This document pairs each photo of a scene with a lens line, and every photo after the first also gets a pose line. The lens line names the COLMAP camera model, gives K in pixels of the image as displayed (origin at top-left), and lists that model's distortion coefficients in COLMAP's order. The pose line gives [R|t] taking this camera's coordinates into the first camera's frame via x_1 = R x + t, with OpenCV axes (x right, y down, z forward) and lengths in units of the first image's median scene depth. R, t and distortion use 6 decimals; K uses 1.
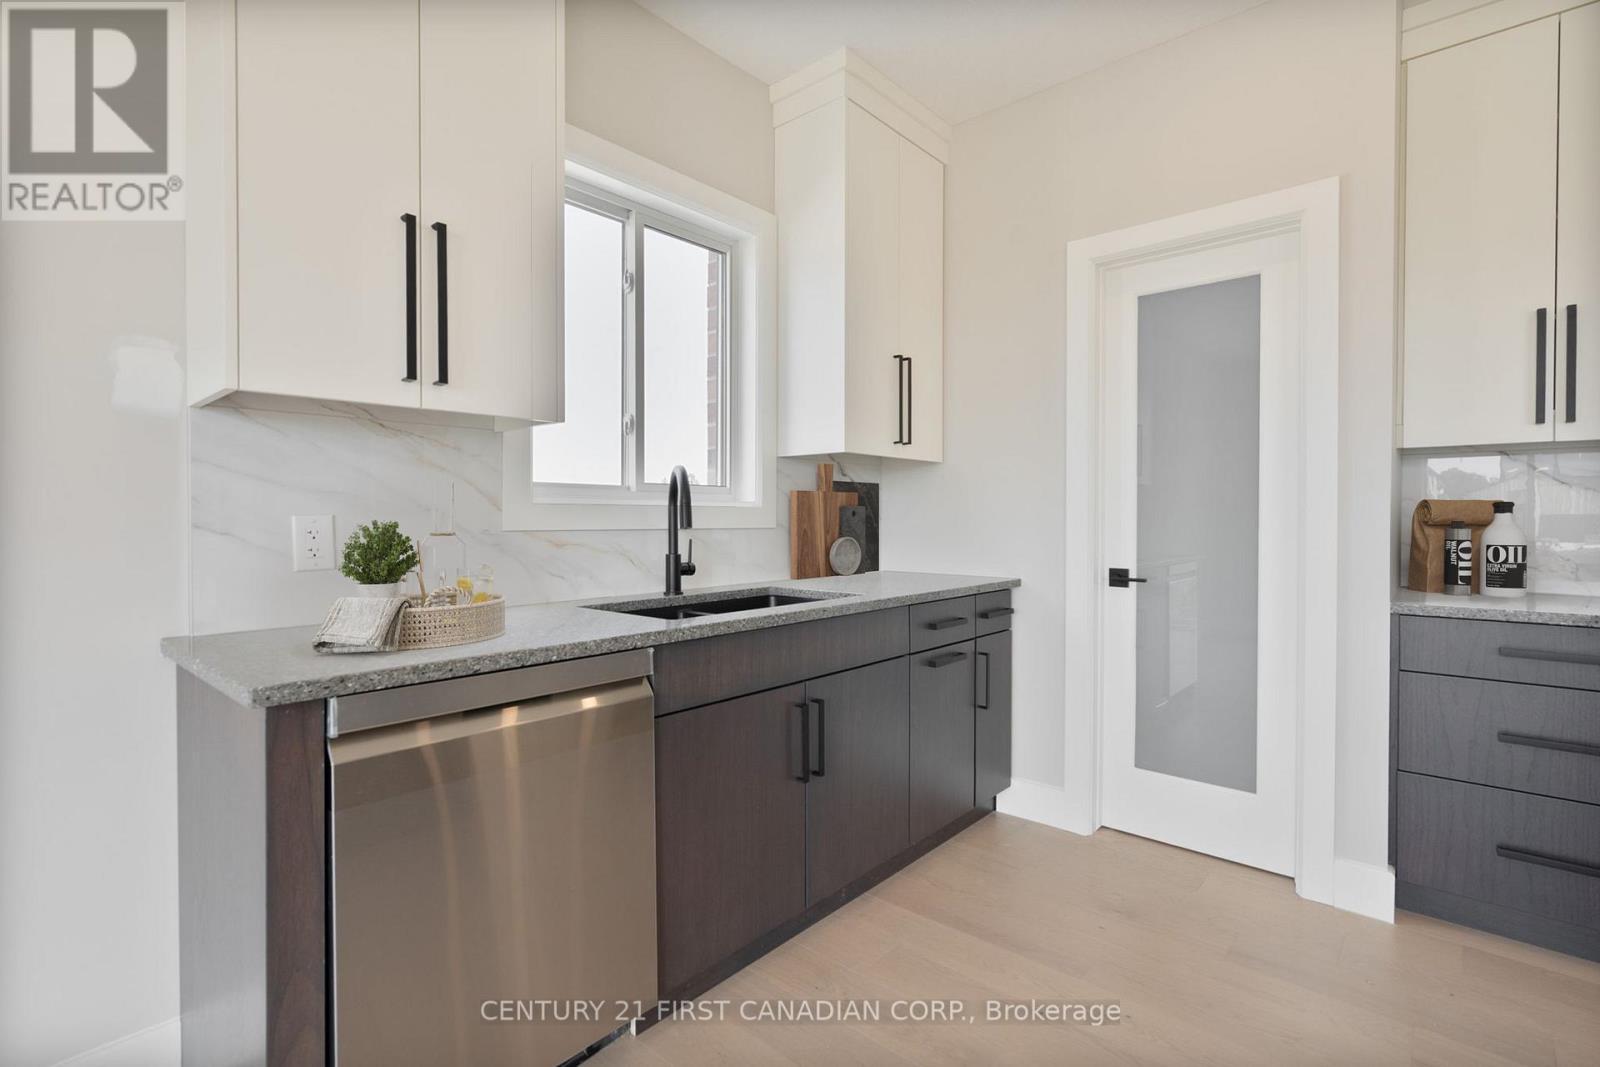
lens RADIAL K [[750.8, 0, 801.9], [0, 750.8, 518.6], [0, 0, 1]] dist [-0.004097, -0.000650]
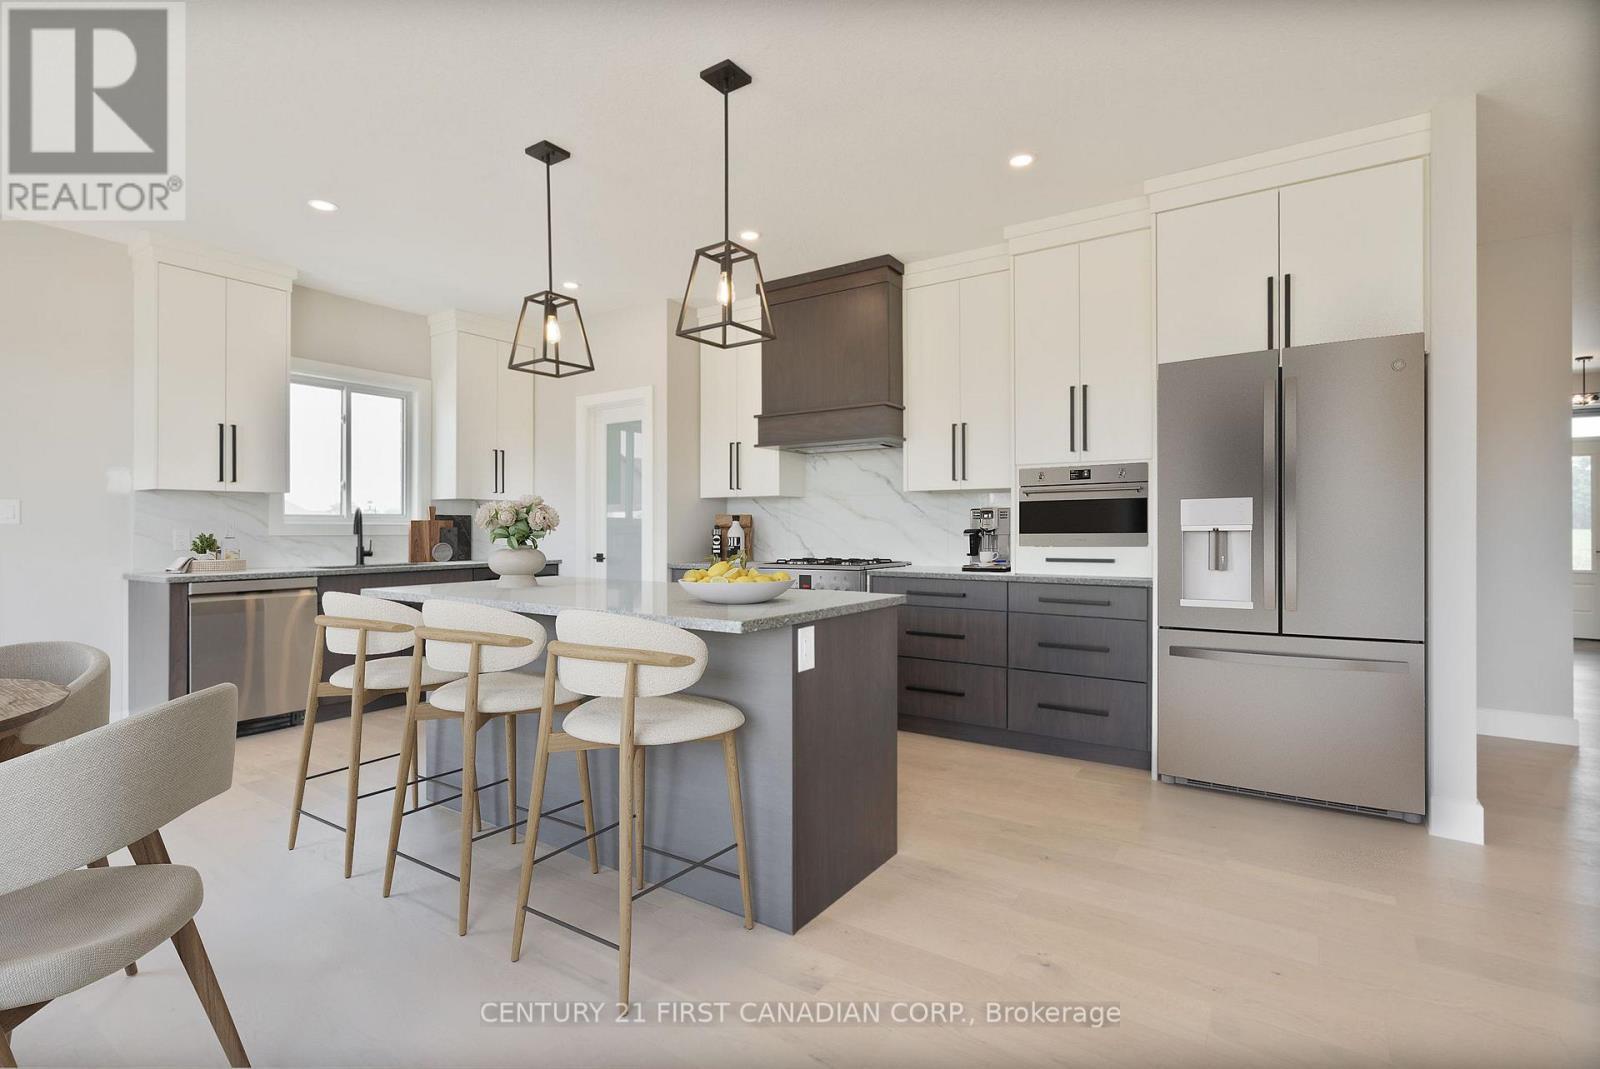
lens RADIAL K [[750.8, 0, 801.9], [0, 750.8, 519.6], [0, 0, 1]] dist [-0.004097, -0.000650]
pose [[0.992266, -0.004644, 0.124045, 0.780890], [0.007035, 0.999798, -0.018844, 0.017190], [-0.123932, 0.019571, 0.992098, -1.243589]]
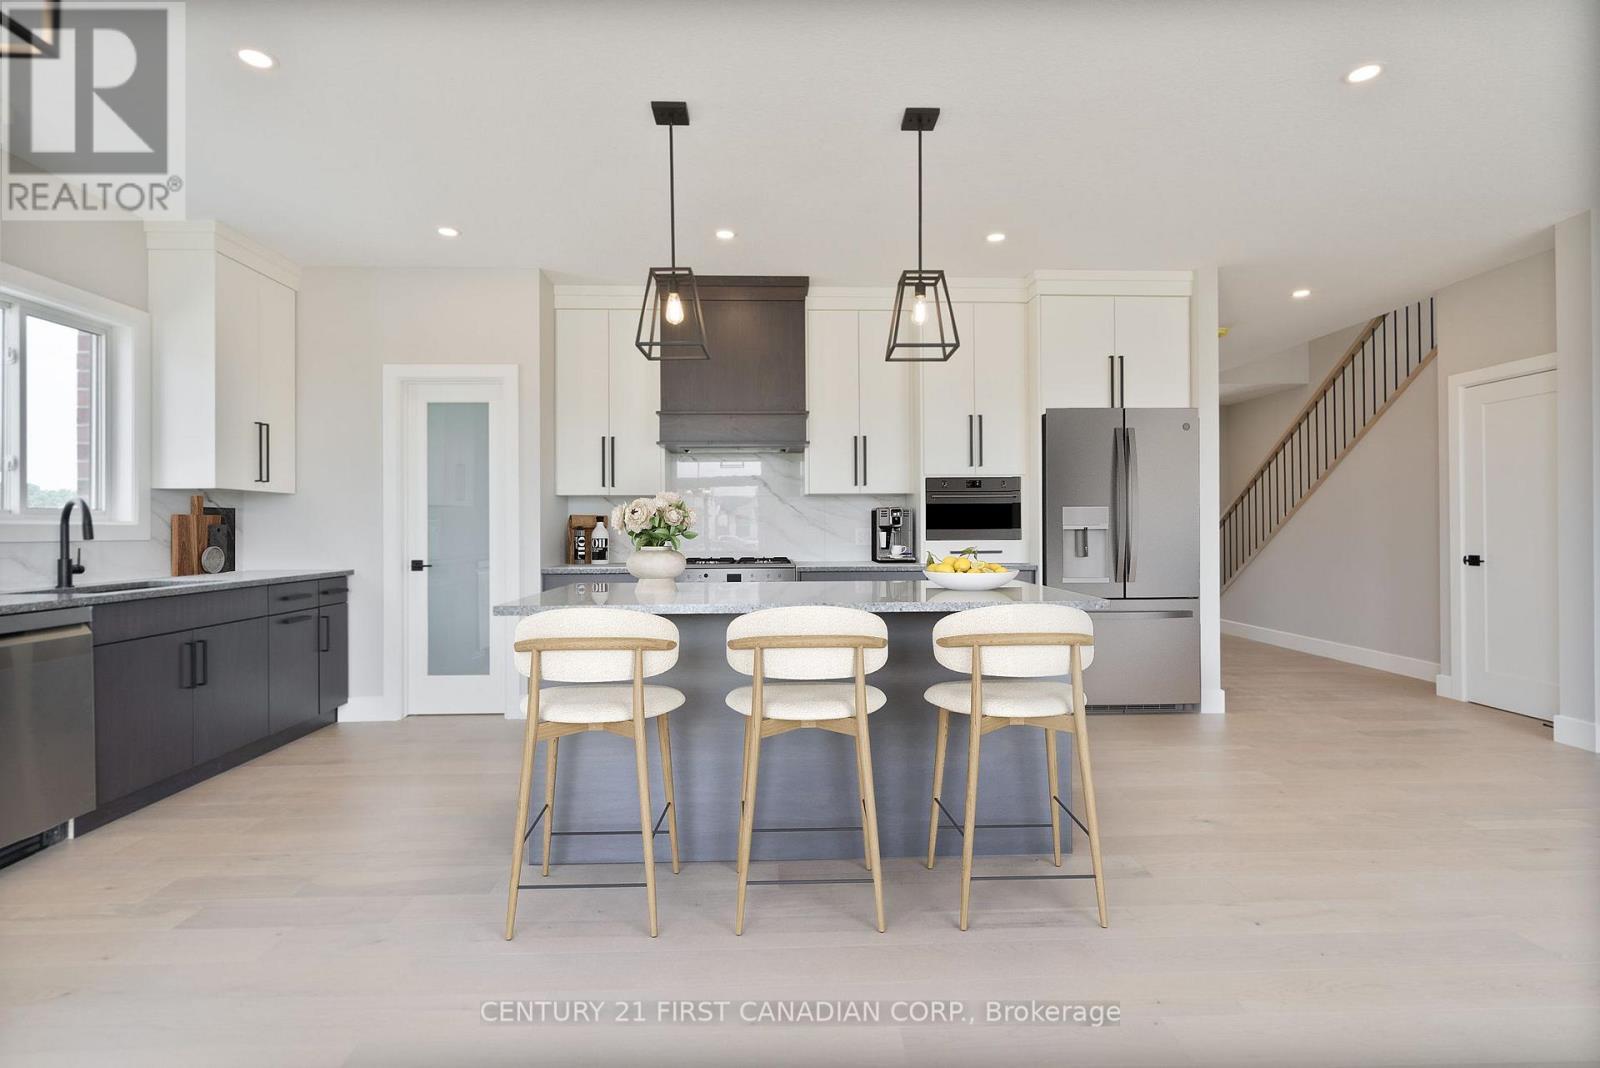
lens RADIAL K [[750.8, 0, 801.9], [0, 750.8, 519.1], [0, 0, 1]] dist [-0.004097, -0.000650]
pose [[0.724130, -0.000973, 0.689663, -0.127948], [0.014056, 0.999812, -0.013349, 0.009642], [-0.689520, 0.019360, 0.724007, -0.901506]]
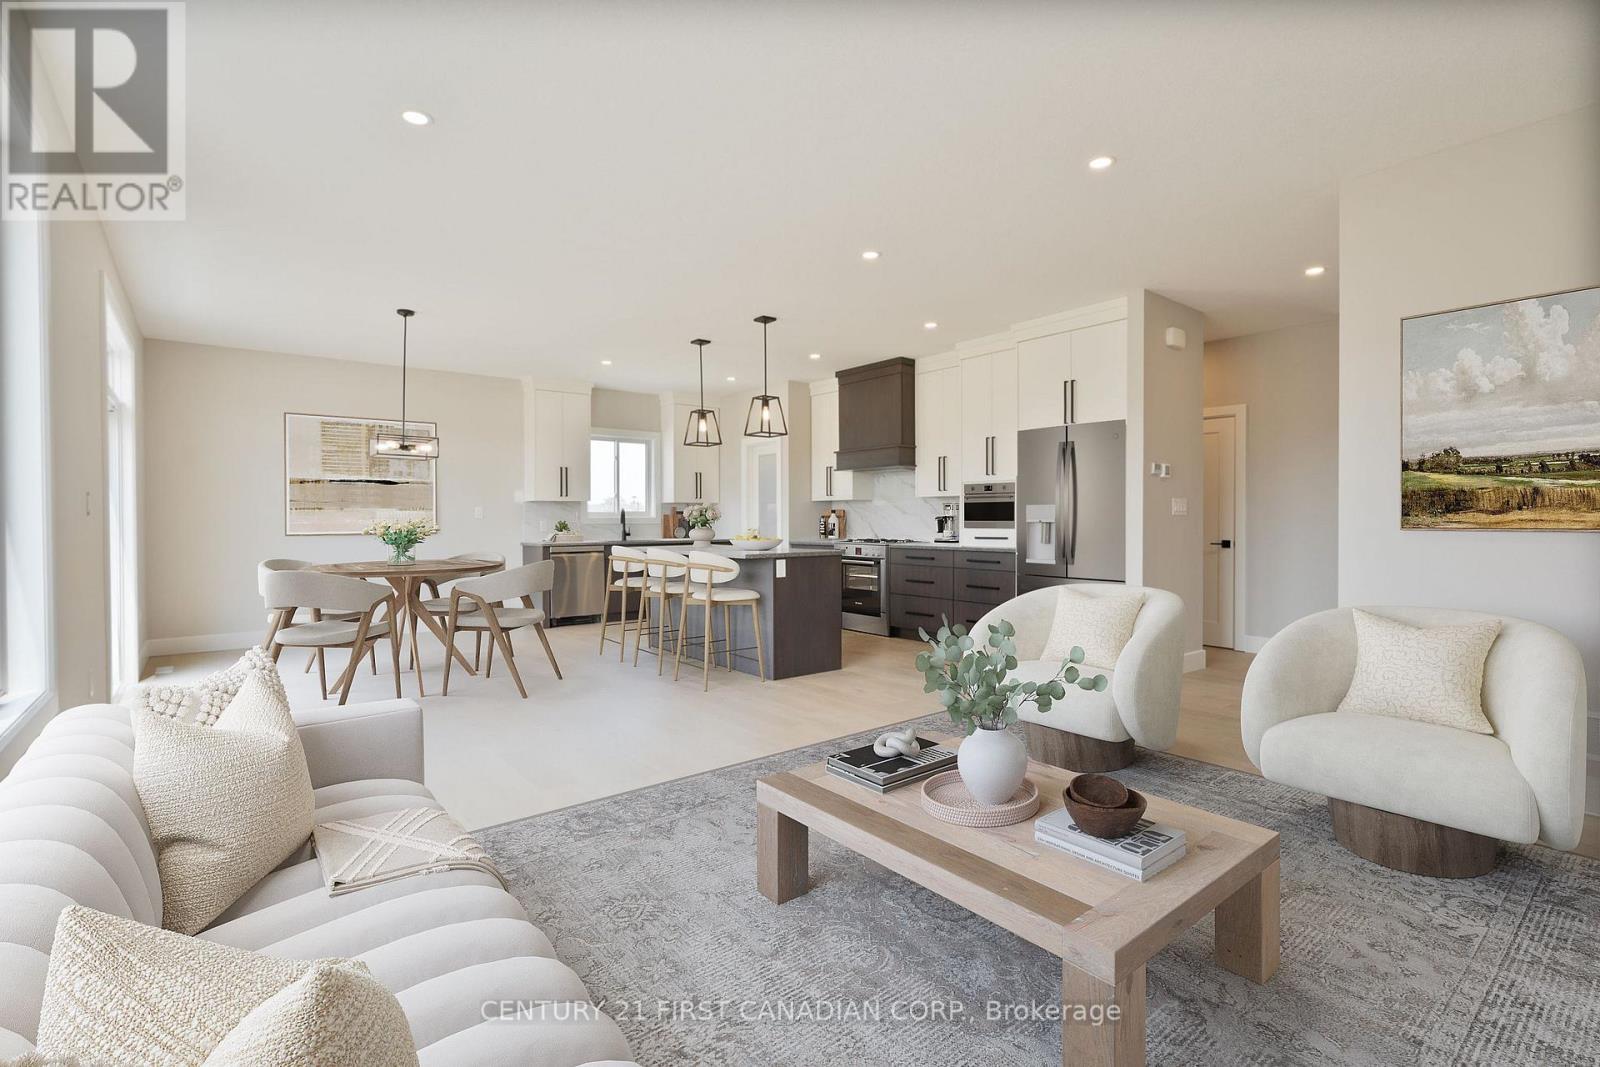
lens RADIAL K [[750.8, 0, 801.9], [0, 750.8, 518.6], [0, 0, 1]] dist [-0.004097, -0.000650]
pose [[0.984453, -0.007427, -0.175489, 1.328994], [0.006257, 0.999954, -0.007222, 0.020235], [0.175535, 0.006012, 0.984455, -2.507071]]
